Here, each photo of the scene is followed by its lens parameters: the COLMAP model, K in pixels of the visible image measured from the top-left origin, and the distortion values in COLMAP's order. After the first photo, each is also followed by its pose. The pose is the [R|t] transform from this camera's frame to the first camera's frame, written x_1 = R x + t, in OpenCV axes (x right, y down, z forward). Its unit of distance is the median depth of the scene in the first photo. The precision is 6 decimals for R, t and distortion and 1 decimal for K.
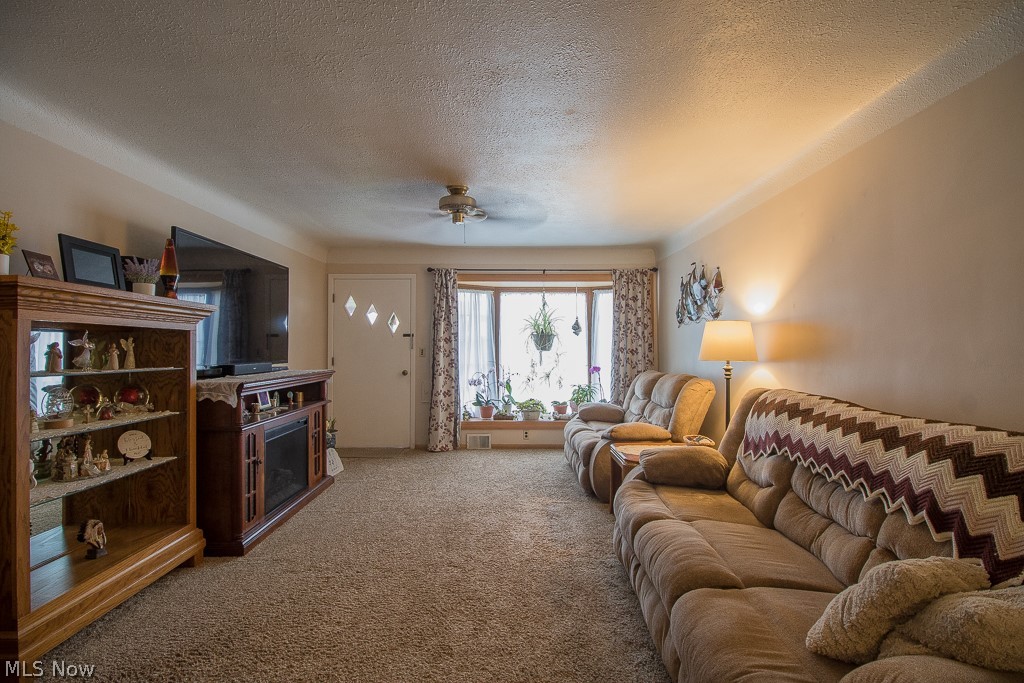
lens RADIAL K [[477.6, 0, 517.8], [0, 477.6, 334.7], [0, 0, 1]] dist [0.000992, -0.012391]
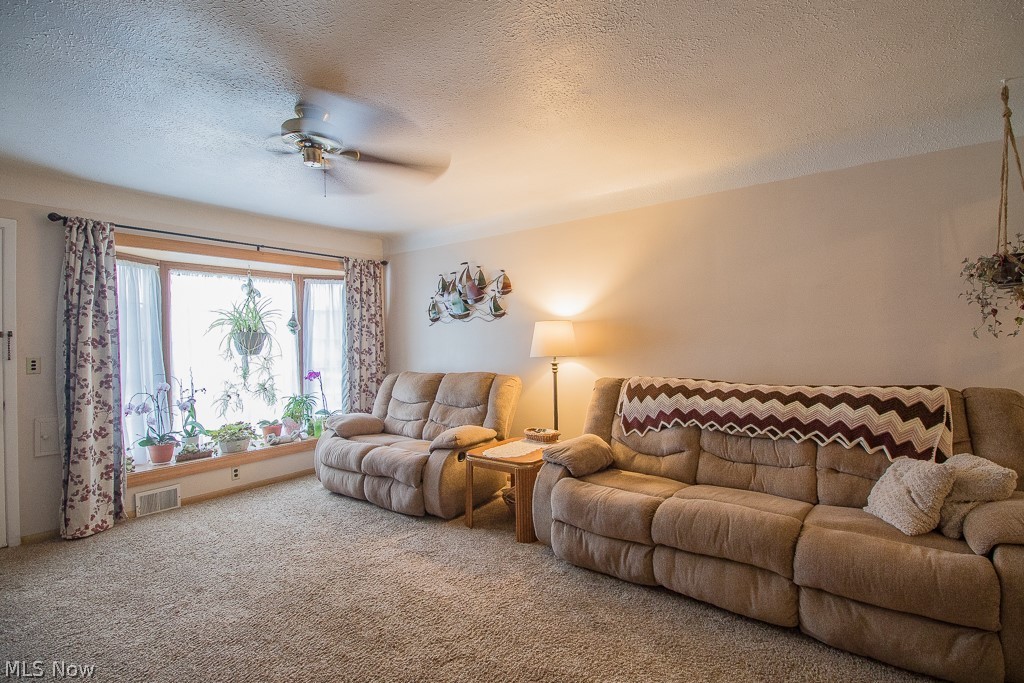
lens RADIAL K [[477.6, 0, 521.2], [0, 477.6, 335.4], [0, 0, 1]] dist [0.000992, -0.012391]
pose [[0.601445, -0.004257, 0.798903, -0.404320], [0.000596, 0.999988, 0.004880, -0.000070], [-0.798914, -0.002459, 0.601440, 0.315946]]
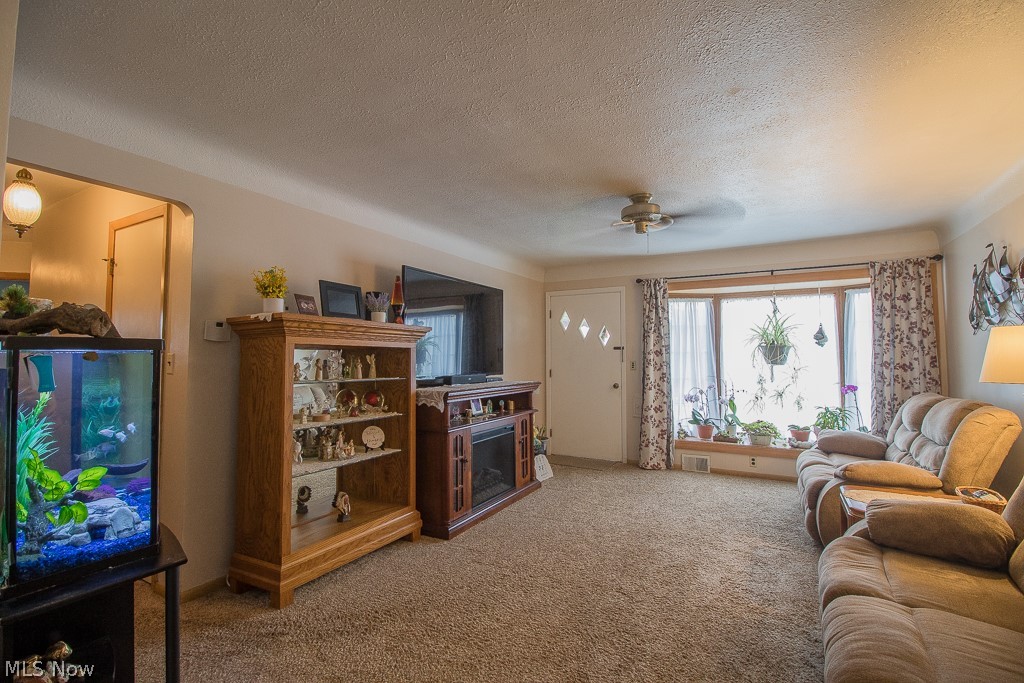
lens RADIAL K [[477.6, 0, 513.3], [0, 477.6, 333.8], [0, 0, 1]] dist [0.000992, -0.012391]
pose [[0.866689, -0.023552, -0.498292, 0.105824], [0.011489, 0.999562, -0.027261, -0.005780], [0.498716, 0.017902, 0.866581, 0.036870]]
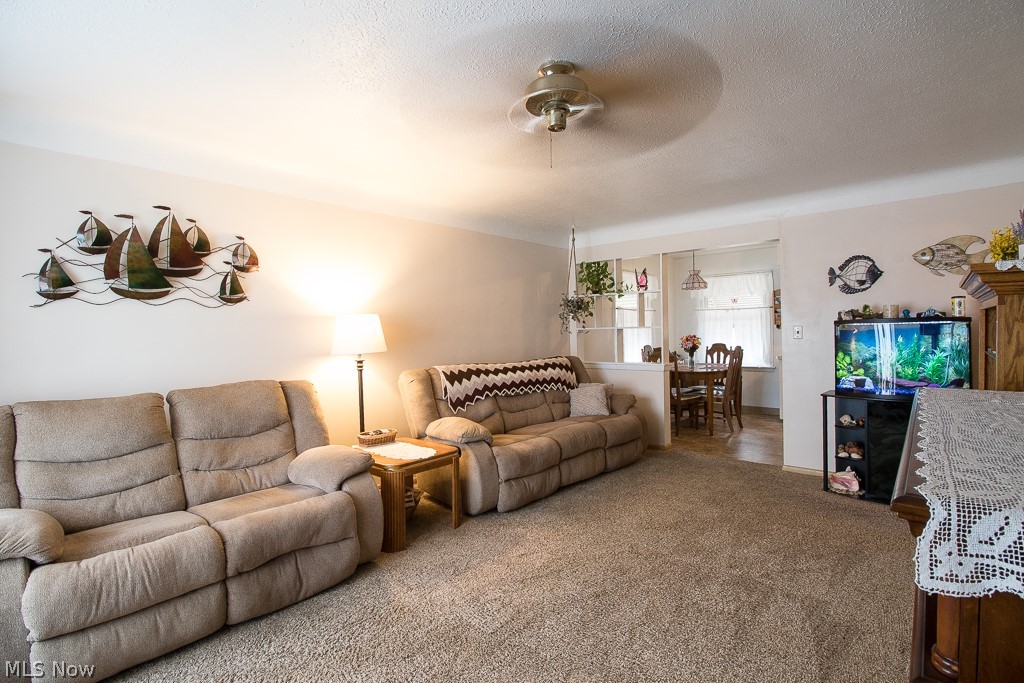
lens RADIAL K [[477.6, 0, 509.9], [0, 477.6, 341.3], [0, 0, 1]] dist [0.000992, -0.012391]
pose [[-0.727319, -0.003837, 0.686289, -0.404087], [-0.002084, 0.999992, 0.003382, 0.020732], [-0.686297, 0.001029, -0.727321, 1.234255]]
